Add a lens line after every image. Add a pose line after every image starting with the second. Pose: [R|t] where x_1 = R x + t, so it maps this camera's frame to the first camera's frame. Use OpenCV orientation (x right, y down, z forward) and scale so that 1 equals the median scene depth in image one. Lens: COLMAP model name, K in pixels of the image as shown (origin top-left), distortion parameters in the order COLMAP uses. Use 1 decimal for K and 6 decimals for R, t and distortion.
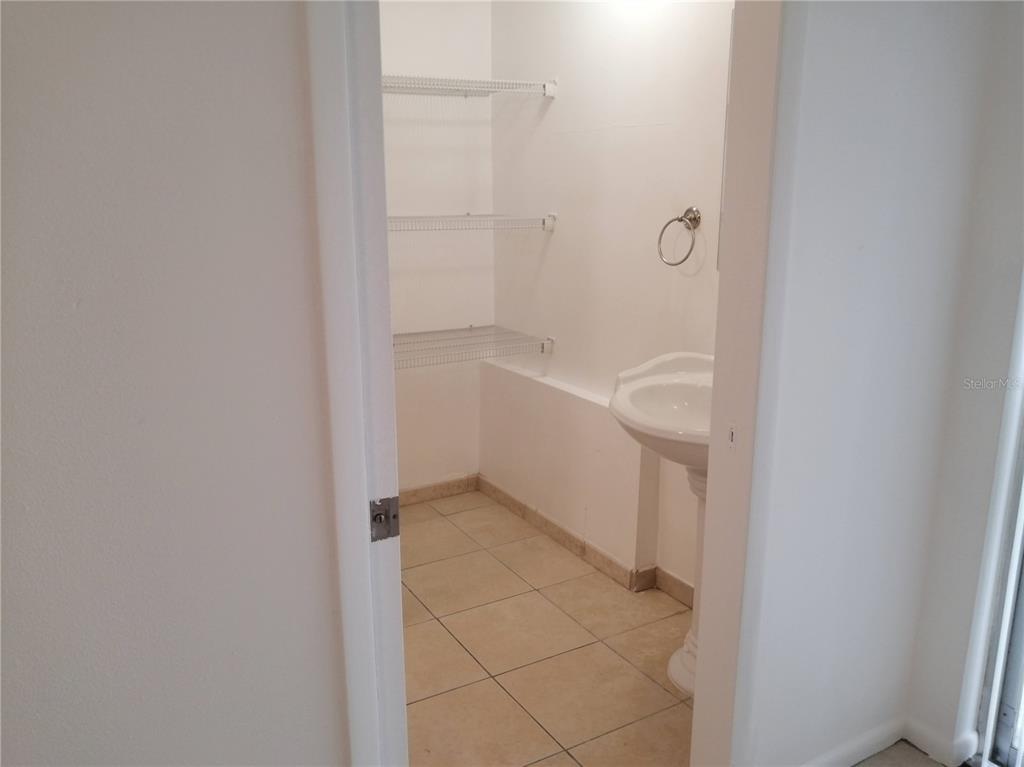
lens RADIAL K [[808.3, 0, 514.5], [0, 808.3, 384.1], [0, 0, 1]] dist [0.012202, -0.043007]
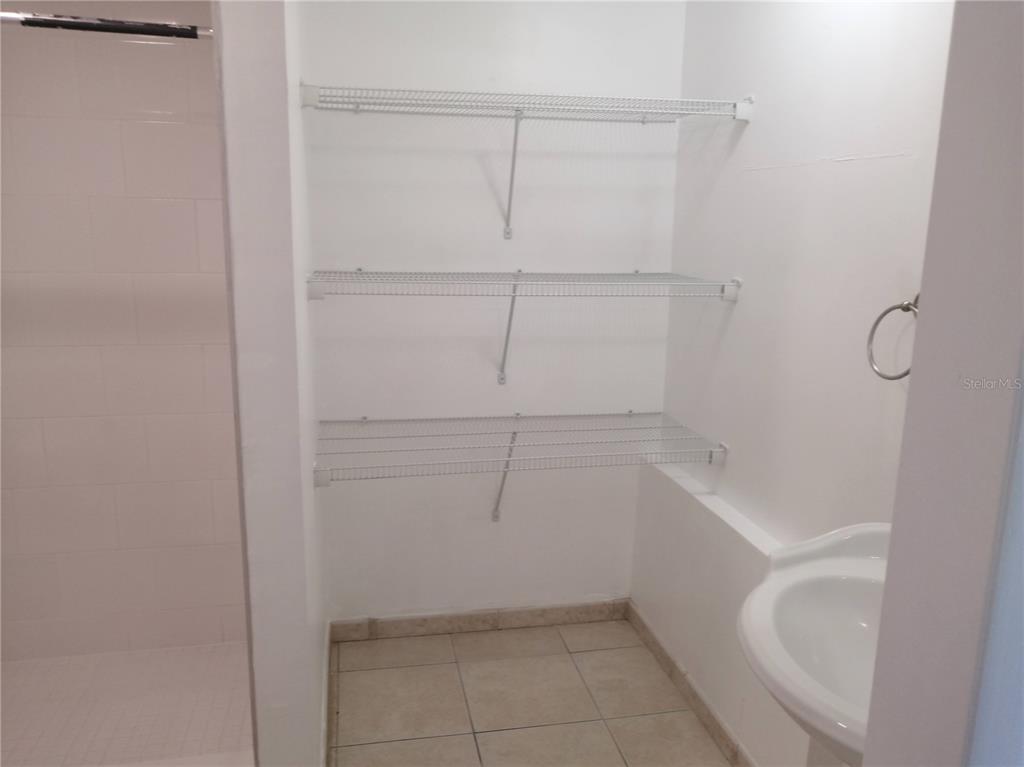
lens RADIAL K [[808.3, 0, 509.2], [0, 808.3, 380.9], [0, 0, 1]] dist [0.012202, -0.043007]
pose [[0.943158, 0.081667, -0.322154, 0.089081], [-0.094172, 0.995281, -0.023397, -0.075962], [0.318723, 0.052405, 0.946398, 0.229334]]
